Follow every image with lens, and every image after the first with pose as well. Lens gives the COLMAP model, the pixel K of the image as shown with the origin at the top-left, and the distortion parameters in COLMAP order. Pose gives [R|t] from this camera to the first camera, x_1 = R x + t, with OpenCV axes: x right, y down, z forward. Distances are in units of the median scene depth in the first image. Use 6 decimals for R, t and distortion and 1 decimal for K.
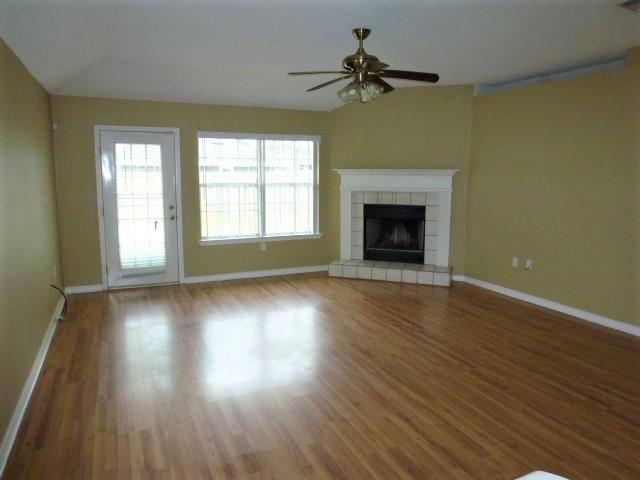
lens RADIAL K [[472.8, 0, 320.0], [0, 472.8, 240.0], [0, 0, 1]] dist [-0.048158, 0.002046]
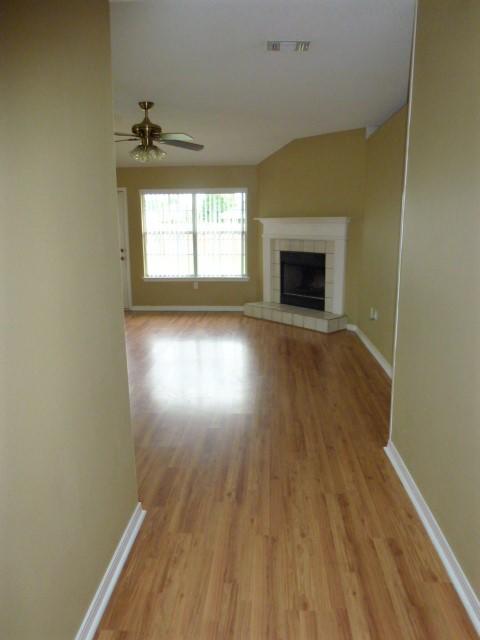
lens RADIAL K [[472.8, 0, 240.0], [0, 472.8, 320.0], [0, 0, 1]] dist [-0.048158, 0.002046]
pose [[0.884053, 0.085989, -0.459409, 0.530109], [-0.059077, 0.995605, 0.072668, 0.007284], [0.463638, -0.037102, 0.885247, 0.008196]]
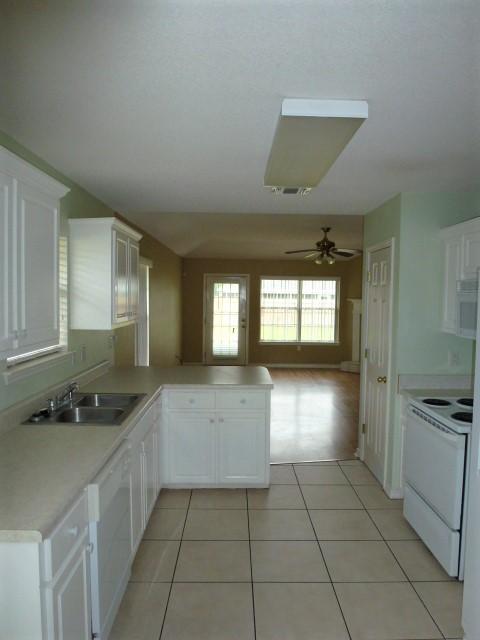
lens RADIAL K [[472.8, 0, 240.0], [0, 472.8, 320.0], [0, 0, 1]] dist [-0.048158, 0.002046]
pose [[0.919576, 0.027284, -0.391963, 0.311111], [-0.065950, 0.994151, -0.085523, 0.068901], [0.387337, 0.104495, 0.915997, -0.511713]]
